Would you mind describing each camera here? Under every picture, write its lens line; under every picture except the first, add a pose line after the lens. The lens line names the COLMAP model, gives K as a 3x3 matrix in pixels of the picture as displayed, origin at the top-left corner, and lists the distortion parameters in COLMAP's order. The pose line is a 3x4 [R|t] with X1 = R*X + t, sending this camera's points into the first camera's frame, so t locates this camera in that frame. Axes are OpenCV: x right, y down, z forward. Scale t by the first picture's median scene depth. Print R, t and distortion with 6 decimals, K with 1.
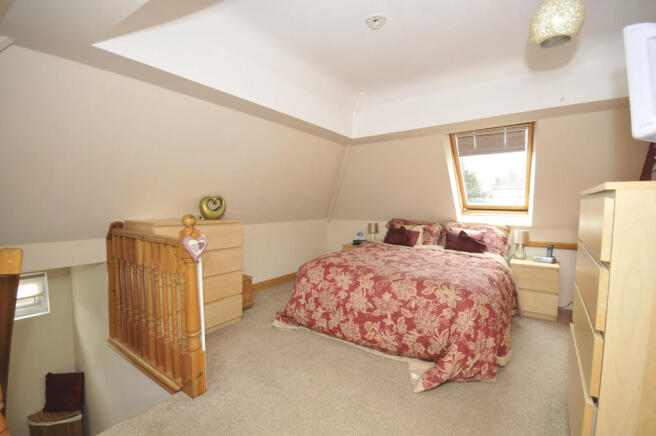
lens RADIAL K [[288.1, 0, 327.2], [0, 288.1, 222.3], [0, 0, 1]] dist [0.002853, -0.000094]
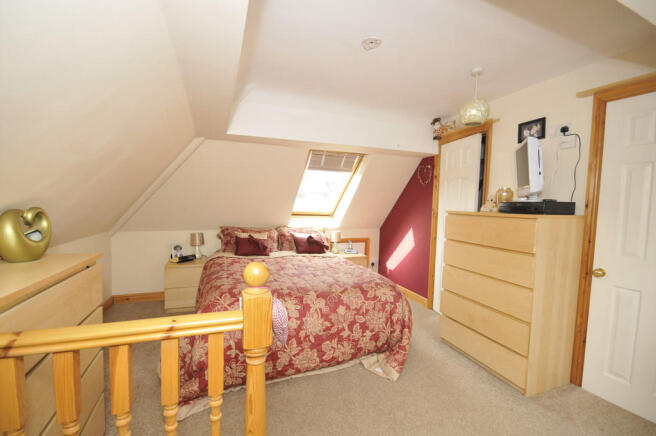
lens RADIAL K [[288.1, 0, 327.2], [0, 288.1, 222.3], [0, 0, 1]] dist [0.002853, -0.000094]
pose [[0.548471, -0.046144, 0.834896, -0.629802], [0.032736, 0.998896, 0.033703, -0.084630], [-0.835529, 0.008847, 0.549376, 0.455032]]
